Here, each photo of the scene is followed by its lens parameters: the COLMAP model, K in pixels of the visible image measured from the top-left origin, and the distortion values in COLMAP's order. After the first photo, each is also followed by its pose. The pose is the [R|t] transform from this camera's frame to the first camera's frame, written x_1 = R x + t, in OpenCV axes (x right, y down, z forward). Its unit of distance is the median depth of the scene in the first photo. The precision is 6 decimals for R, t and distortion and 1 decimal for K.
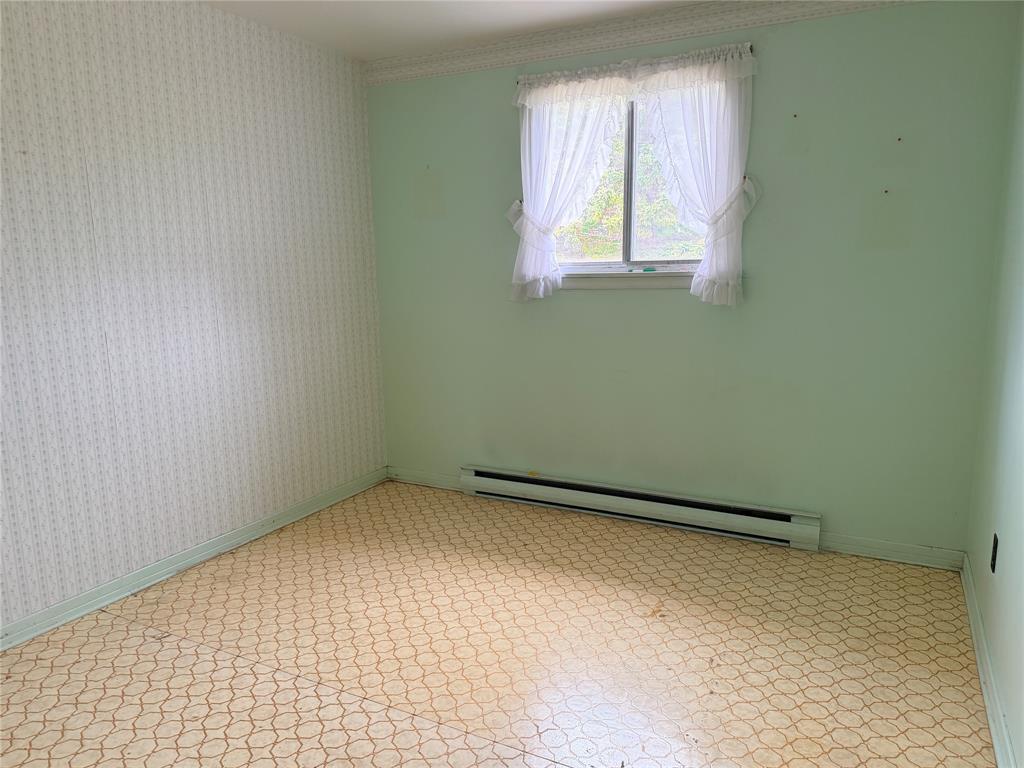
lens RADIAL K [[714.4, 0, 511.4], [0, 714.4, 389.3], [0, 0, 1]] dist [0.088609, -0.098861]
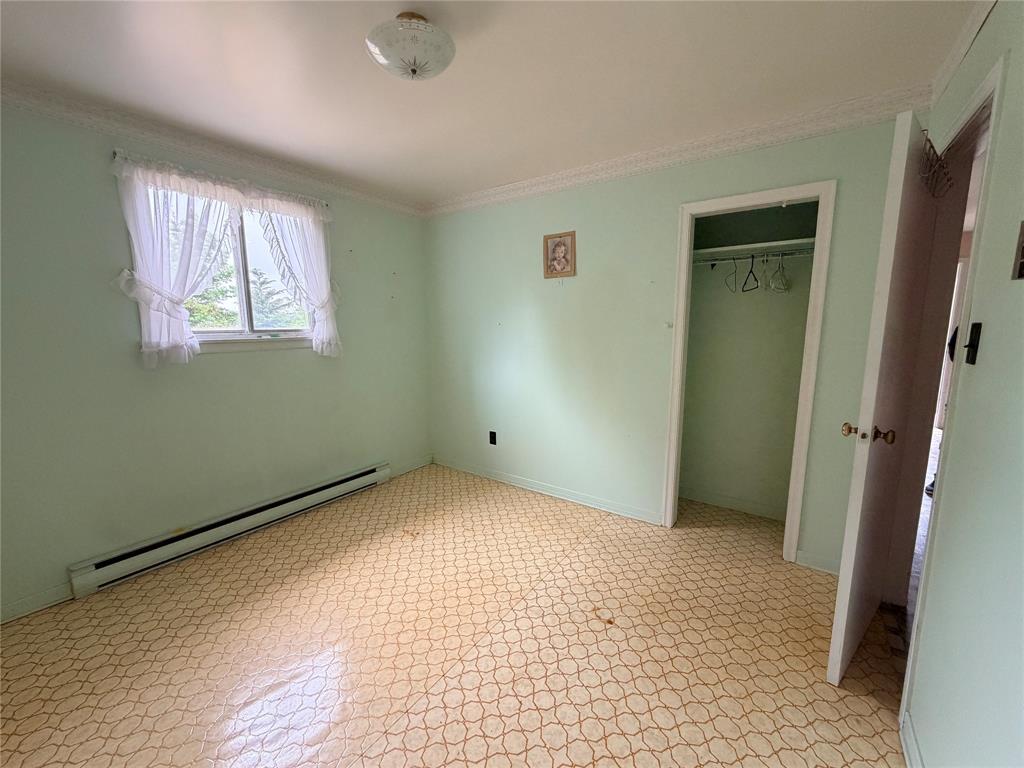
lens RADIAL K [[409.3, 0, 509.7], [0, 409.3, 379.4], [0, 0, 1]] dist [0.009597, -0.000052]
pose [[0.151350, -0.121307, 0.981009, -0.543174], [0.180702, 0.979113, 0.093194, -0.079002], [-0.971823, 0.163165, 0.170109, 0.454627]]
